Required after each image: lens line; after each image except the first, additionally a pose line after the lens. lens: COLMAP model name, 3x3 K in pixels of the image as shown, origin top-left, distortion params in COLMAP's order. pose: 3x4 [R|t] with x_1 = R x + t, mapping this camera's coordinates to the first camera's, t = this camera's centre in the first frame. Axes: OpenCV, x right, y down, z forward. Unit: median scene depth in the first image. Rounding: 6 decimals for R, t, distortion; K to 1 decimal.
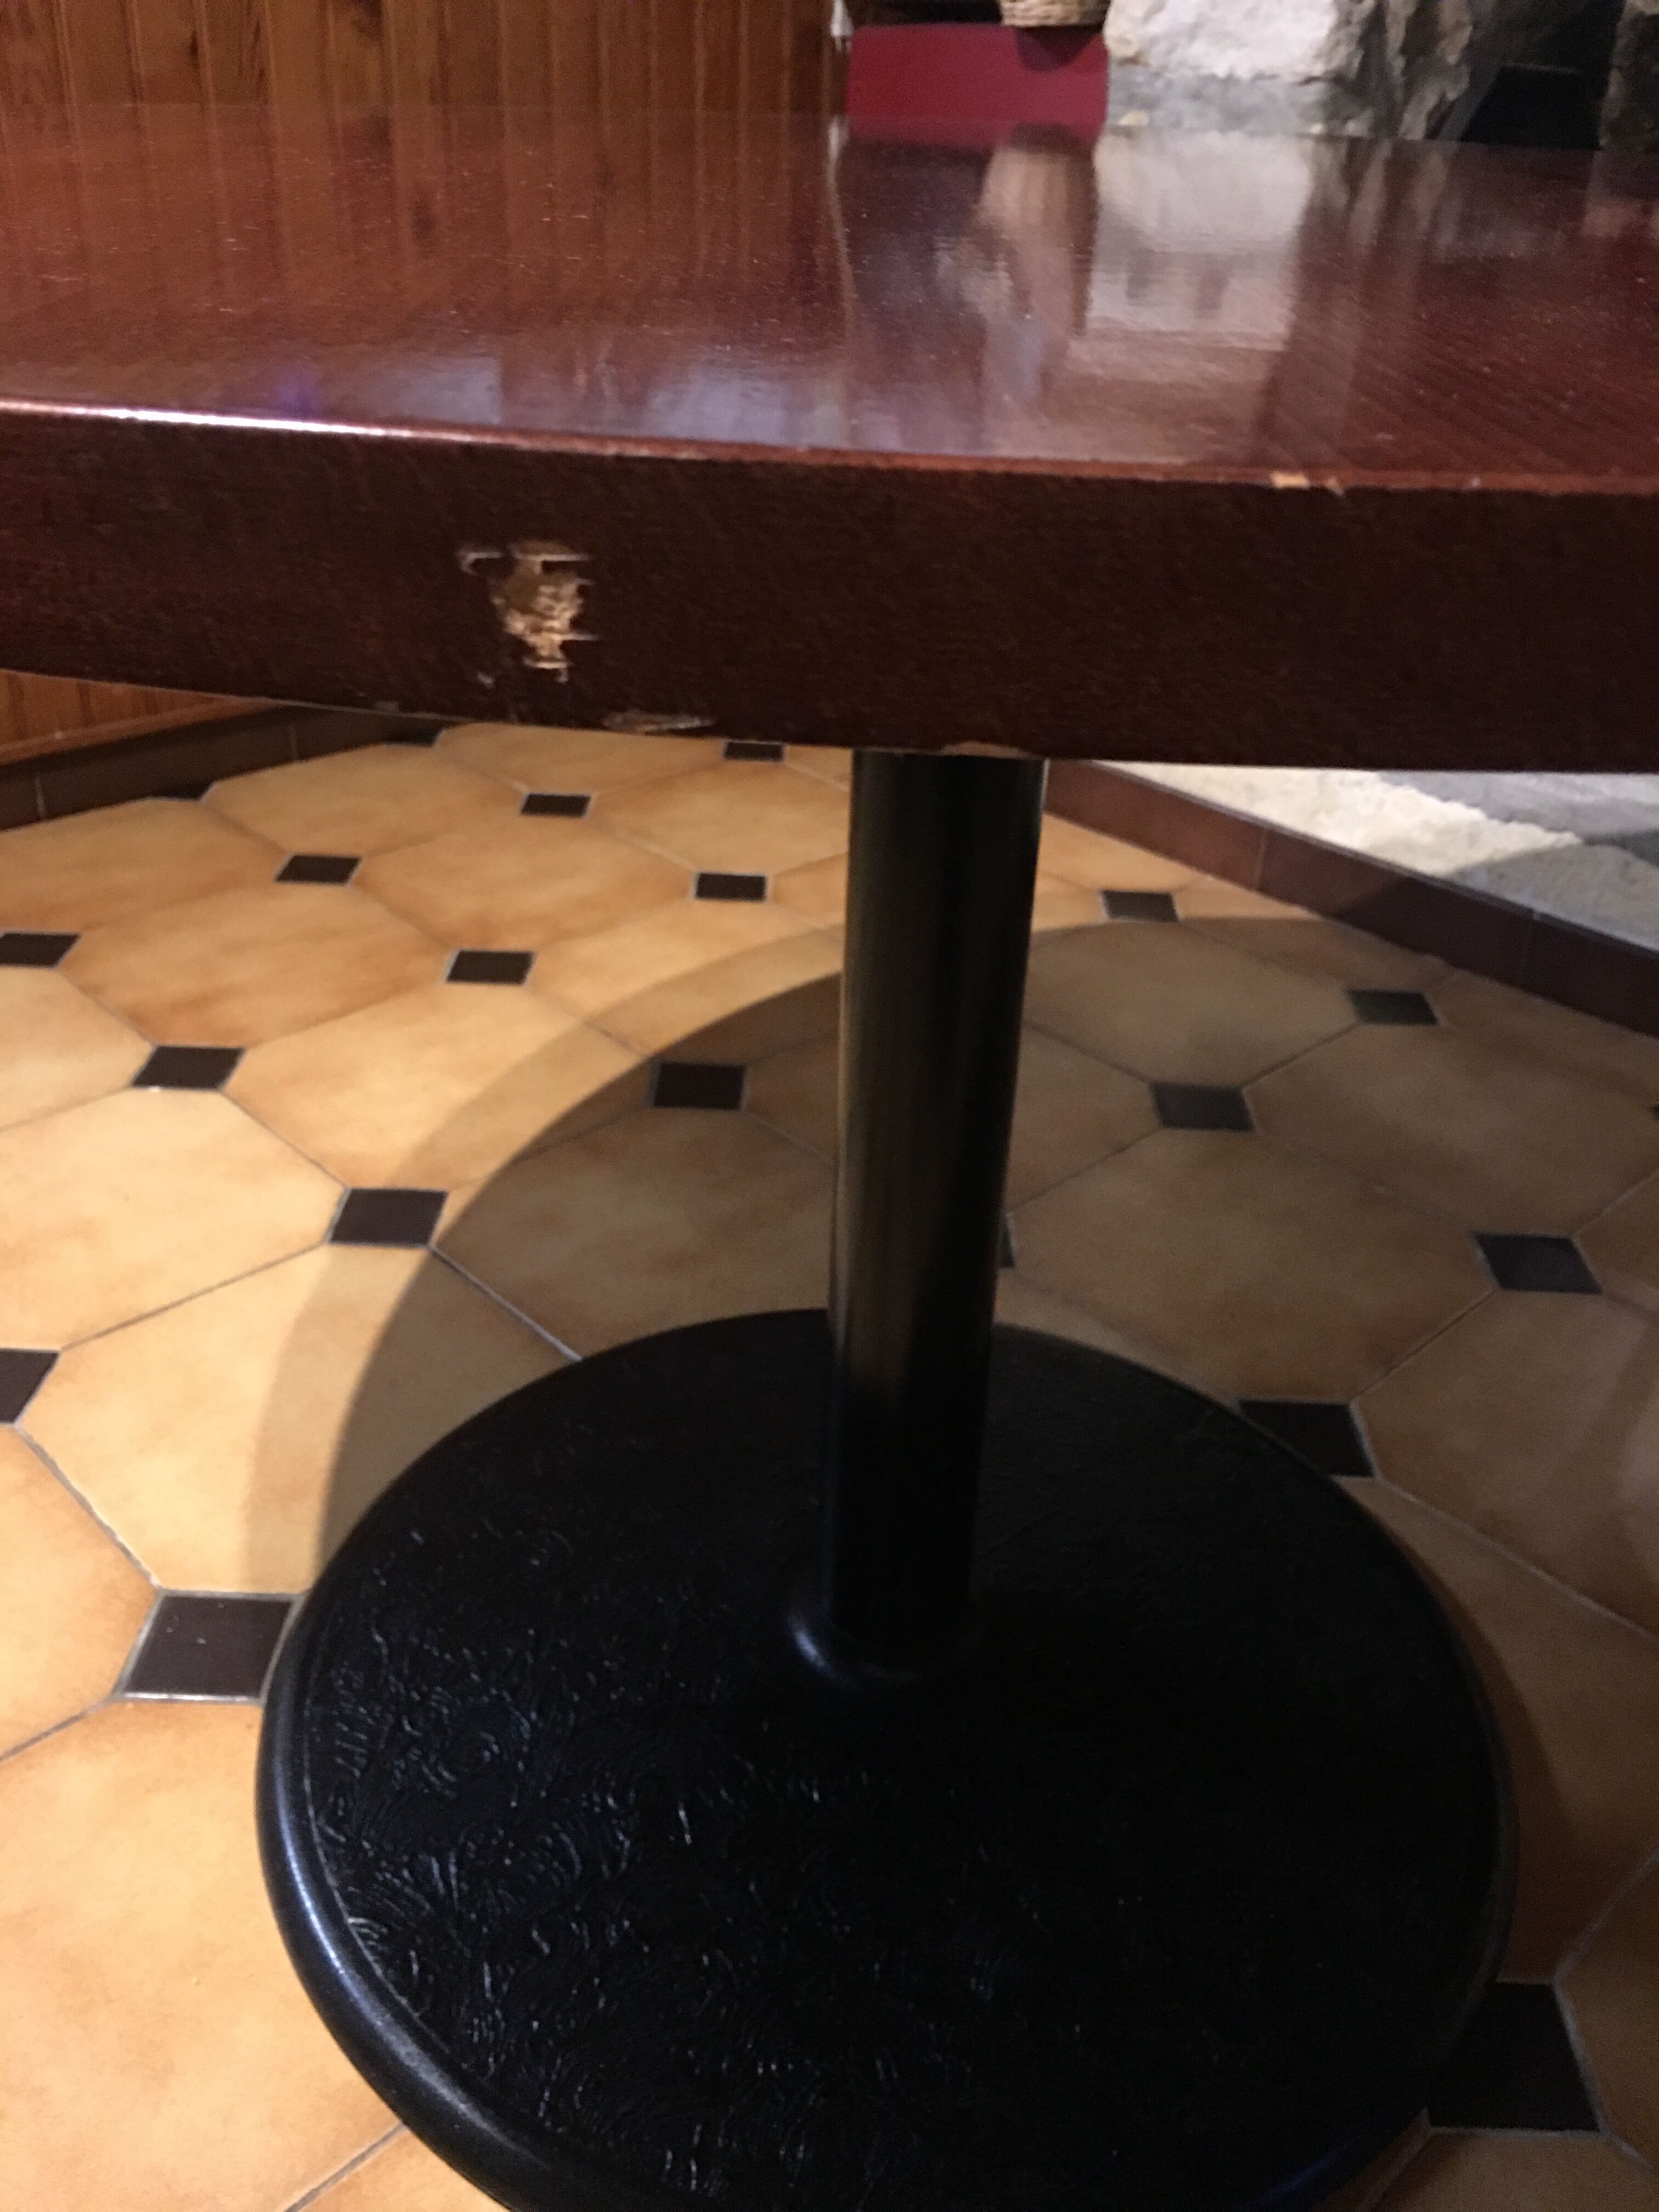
lens RADIAL K [[1879.2, 0, 829.5], [0, 1879.2, 1106.0], [0, 0, 1]] dist [0.077739, -0.144834]
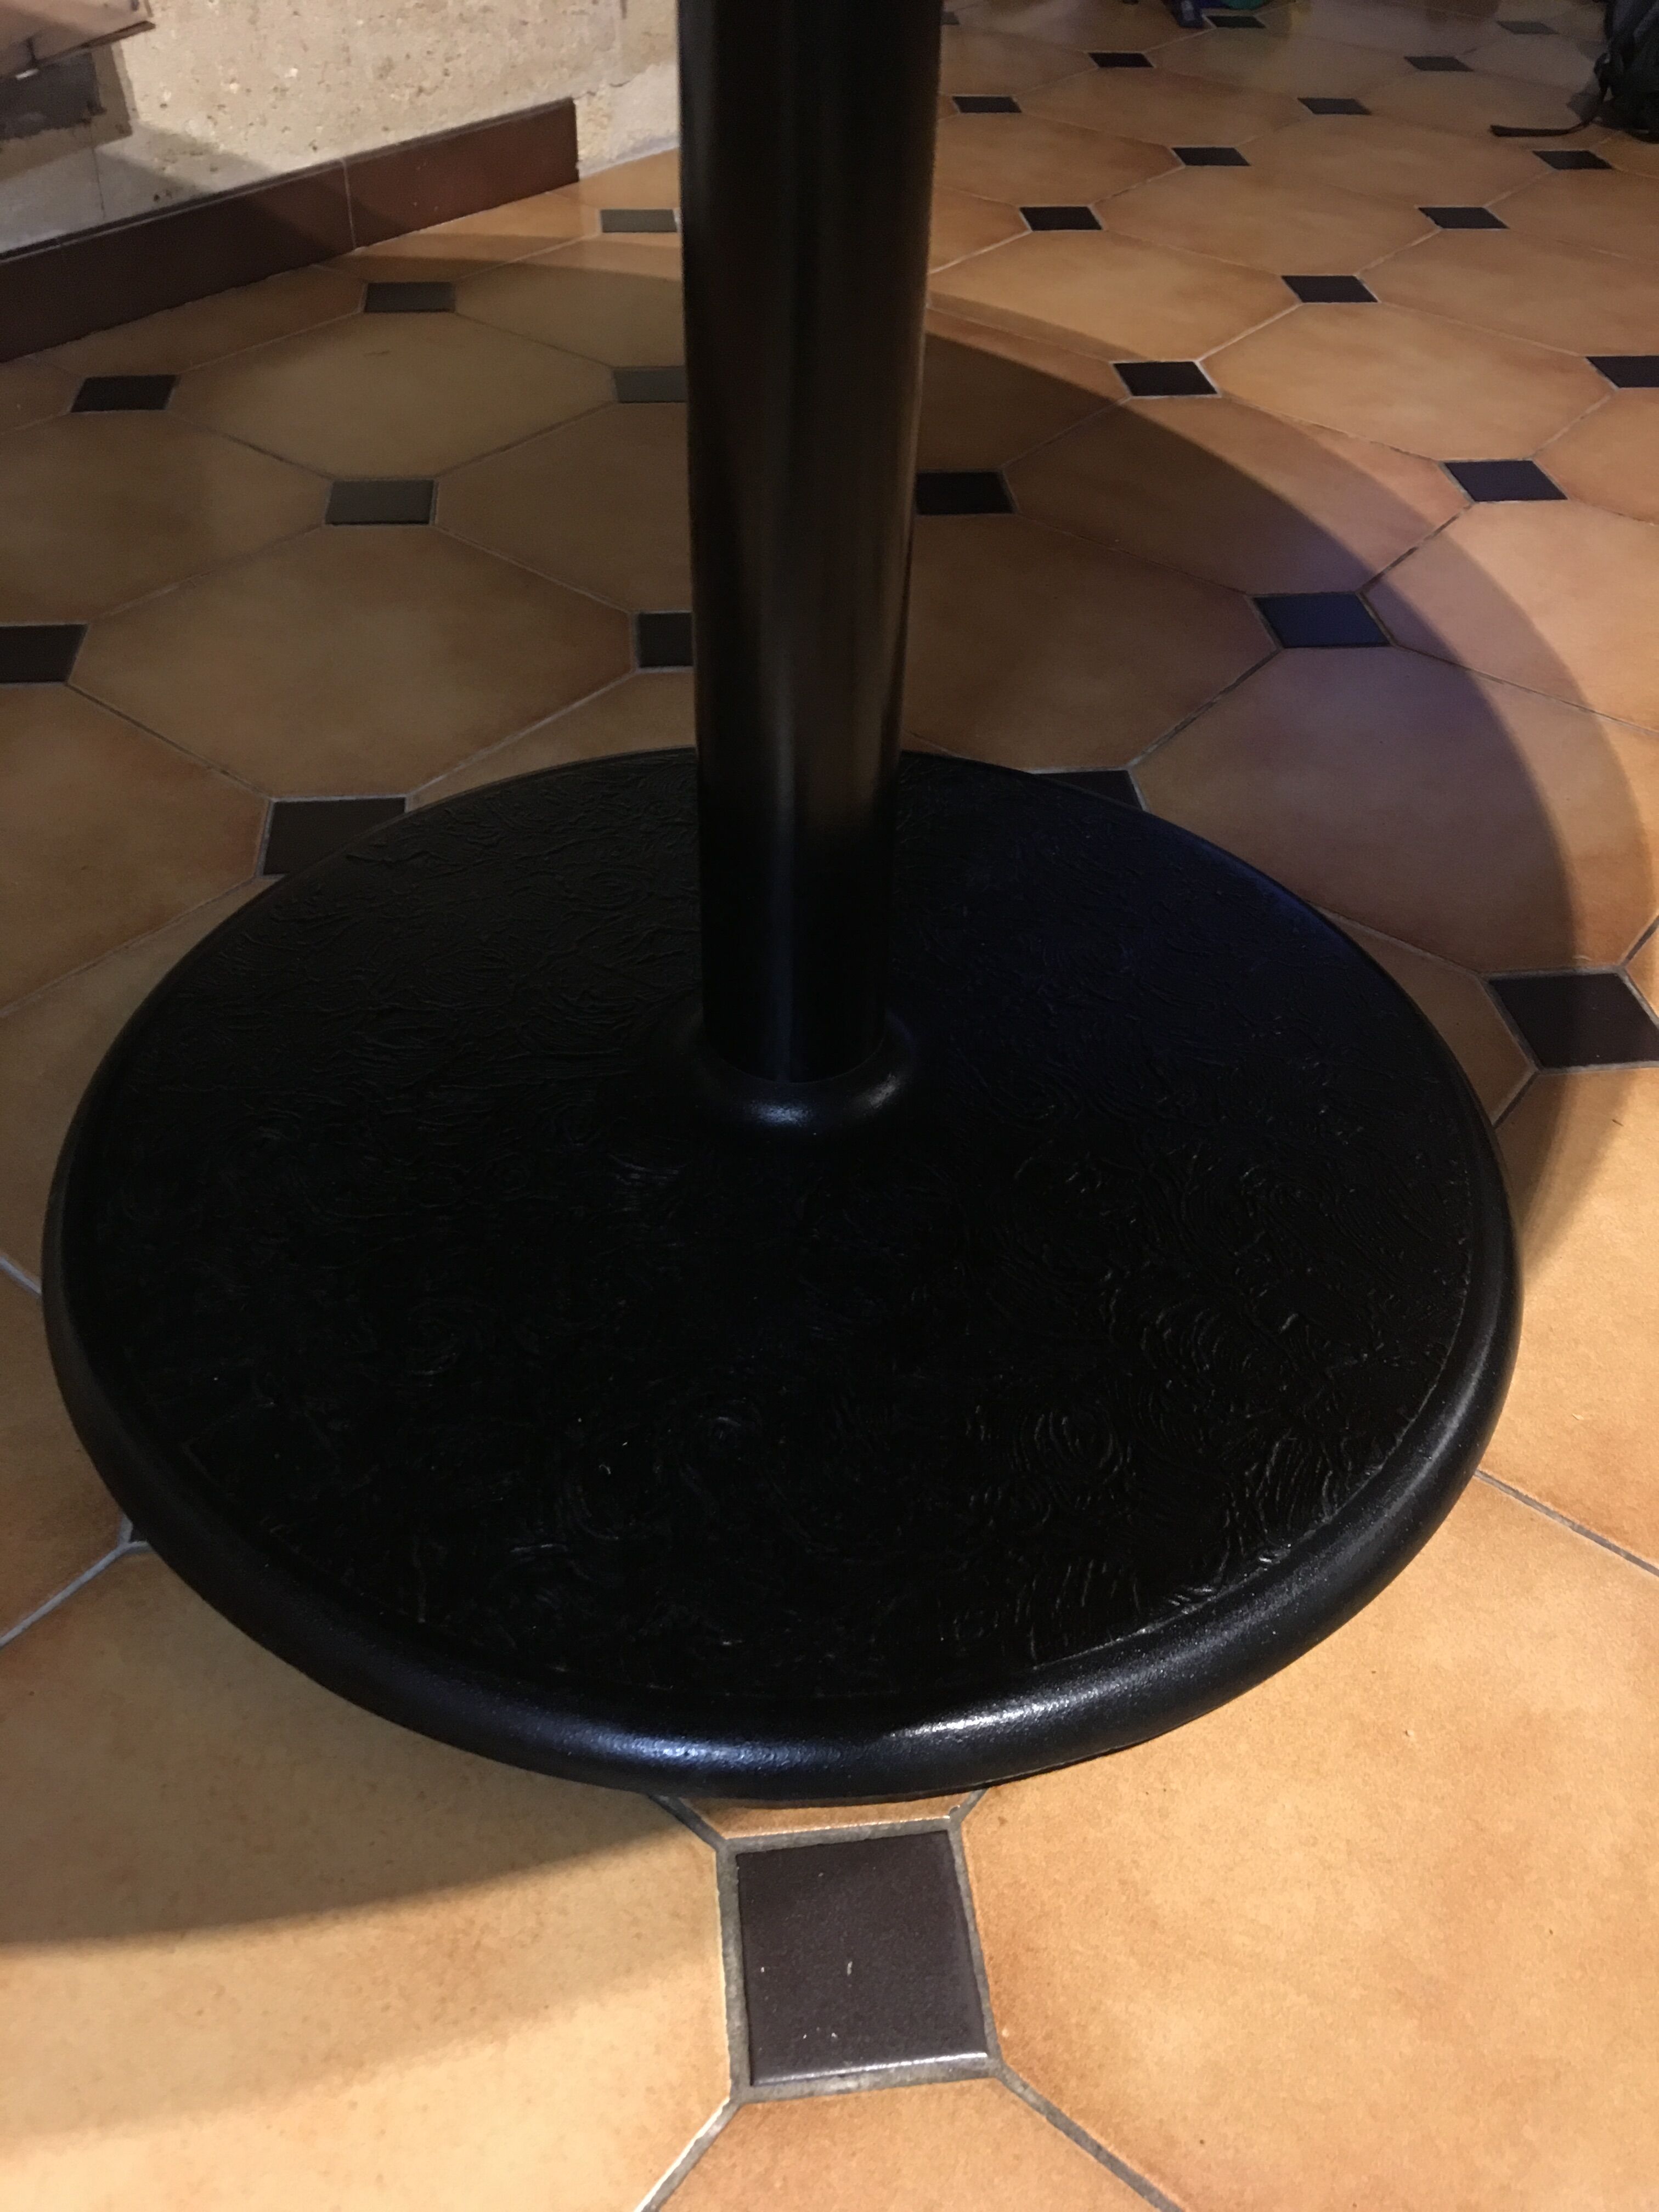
lens RADIAL K [[1879.2, 0, 829.5], [0, 1879.2, 1106.0], [0, 0, 1]] dist [0.077739, -0.144834]
pose [[-0.137948, -0.684184, 0.716144, -0.452384], [0.464461, 0.593936, 0.656898, -0.200674], [-0.874783, 0.423239, 0.235845, 0.613228]]
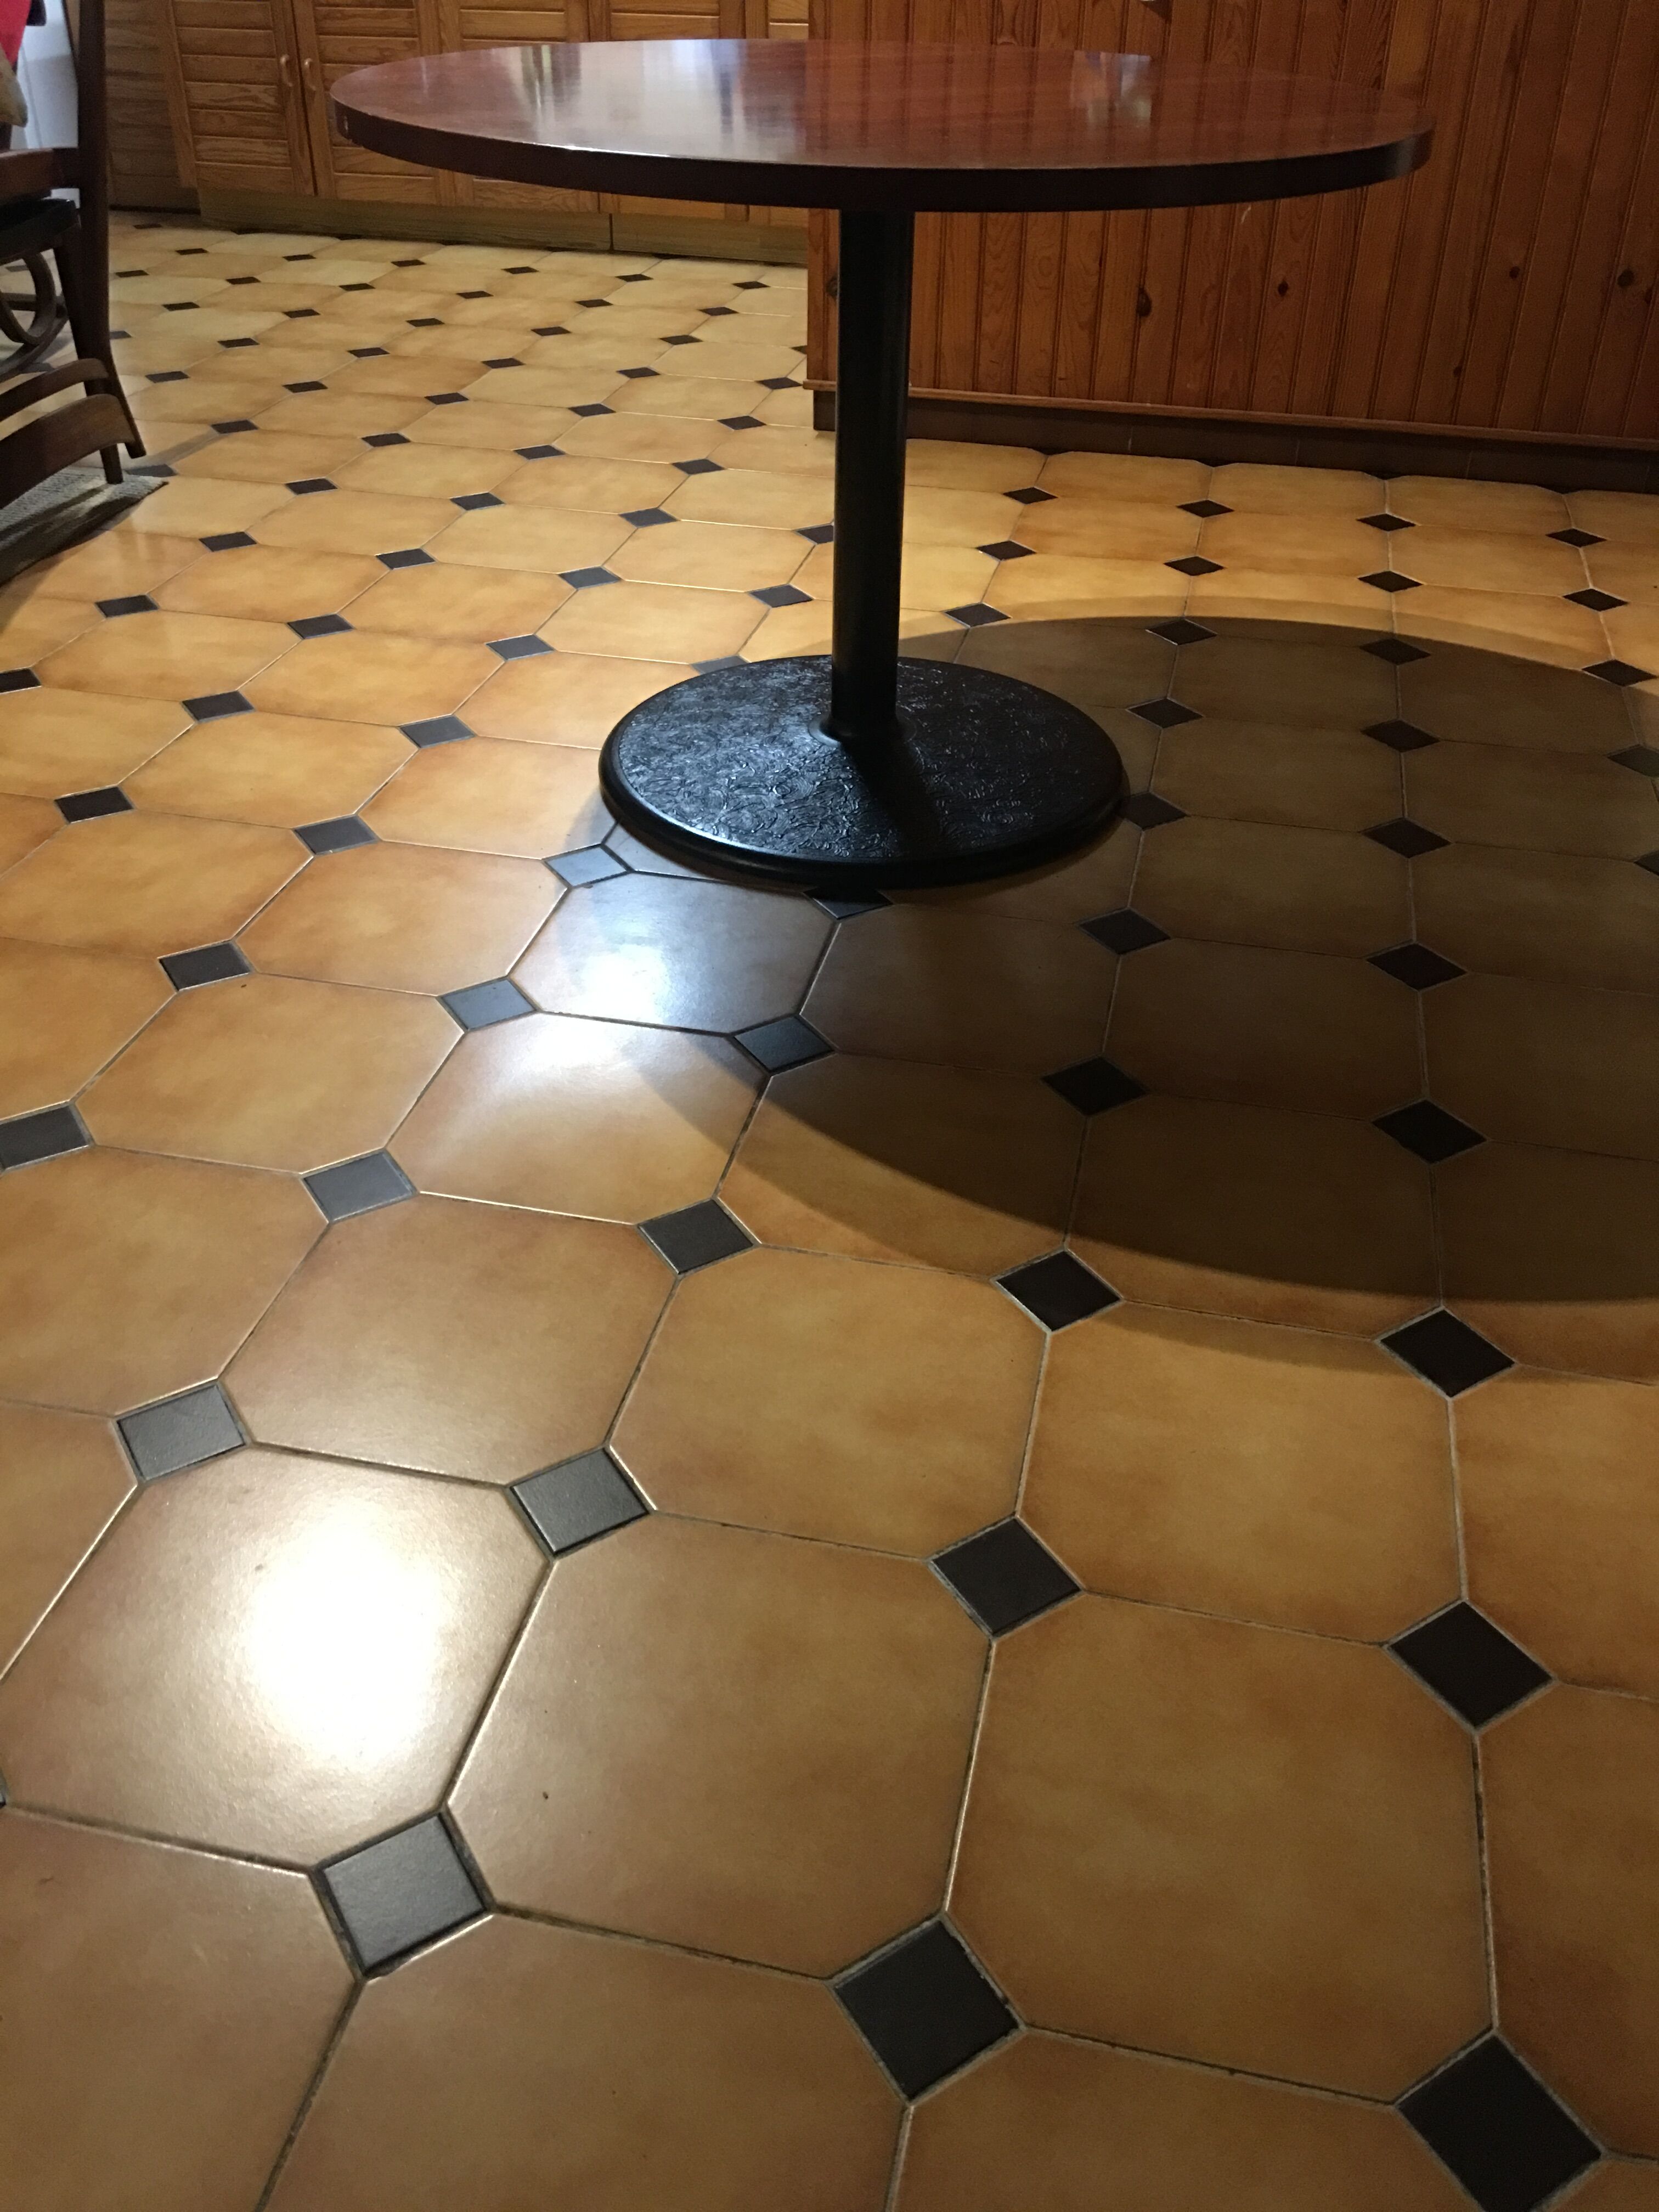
lens RADIAL K [[1879.2, 0, 829.5], [0, 1879.2, 1106.0], [0, 0, 1]] dist [0.077739, -0.144834]
pose [[0.553661, 0.451935, -0.699438, 1.425241], [-0.413400, 0.878281, 0.240254, 0.106957], [0.722883, 0.156129, 0.673100, -0.401915]]
